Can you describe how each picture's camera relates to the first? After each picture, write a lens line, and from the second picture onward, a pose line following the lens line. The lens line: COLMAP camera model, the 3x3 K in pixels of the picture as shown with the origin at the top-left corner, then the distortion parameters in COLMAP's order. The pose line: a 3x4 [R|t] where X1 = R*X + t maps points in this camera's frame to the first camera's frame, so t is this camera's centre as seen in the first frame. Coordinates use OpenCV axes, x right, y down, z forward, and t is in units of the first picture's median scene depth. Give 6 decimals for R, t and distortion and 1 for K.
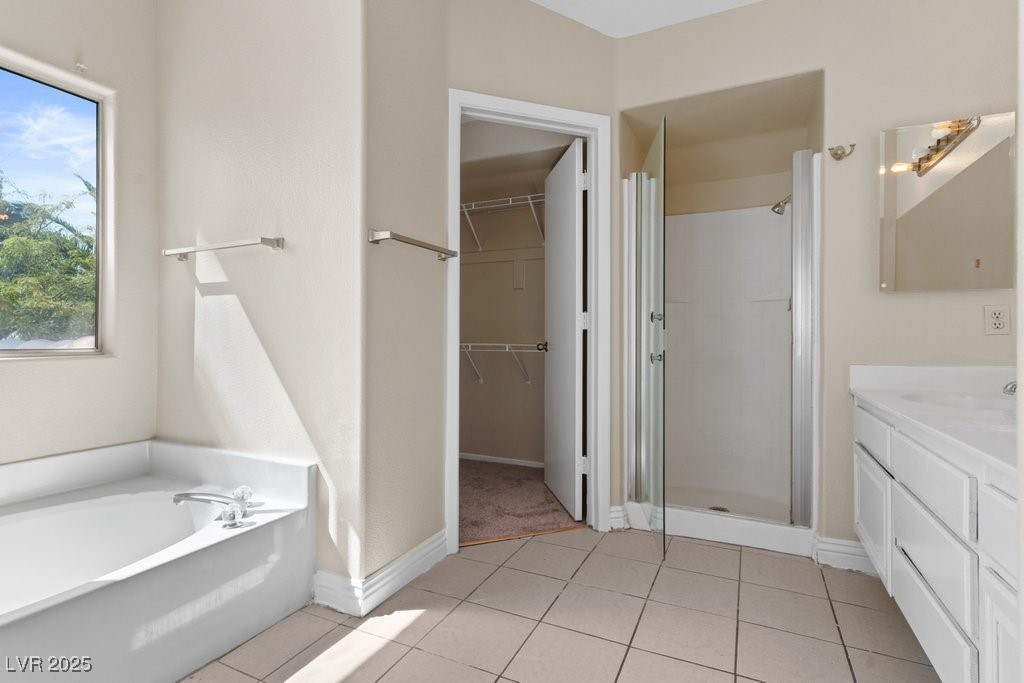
lens RADIAL K [[494.1, 0, 510.4], [0, 494.1, 341.4], [0, 0, 1]] dist [-0.000114, 0.000114]
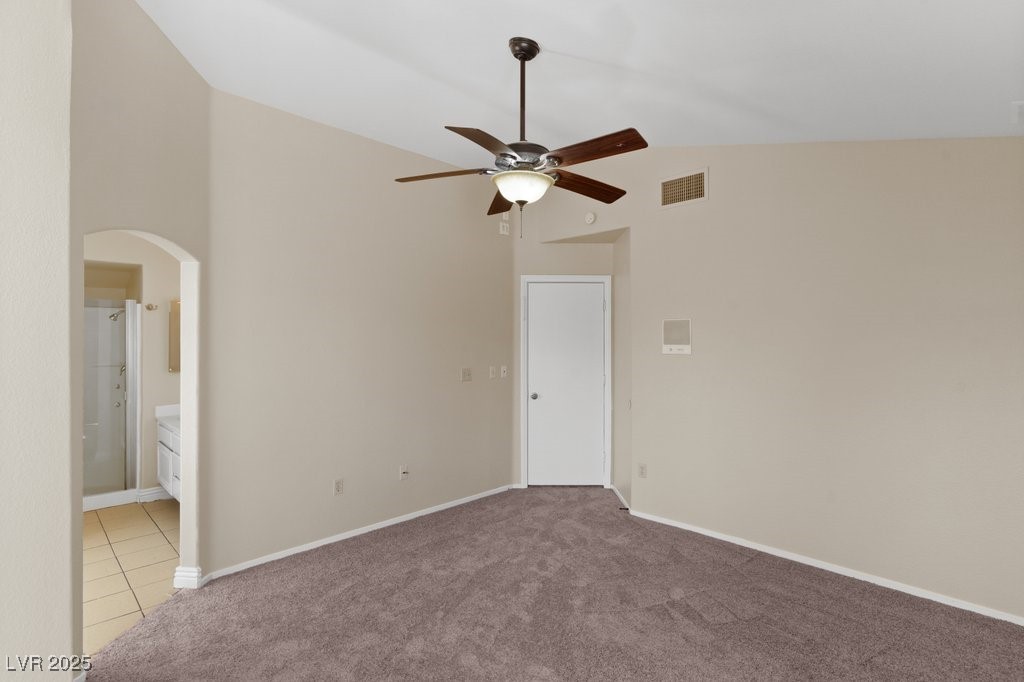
lens RADIAL K [[494.1, 0, 510.9], [0, 494.1, 342.4], [0, 0, 1]] dist [-0.000114, 0.000114]
pose [[0.338407, -0.000375, 0.941000, -0.809197], [0.002554, 0.999997, -0.000520, -0.220867], [-0.940996, 0.002580, 0.338407, -1.178414]]
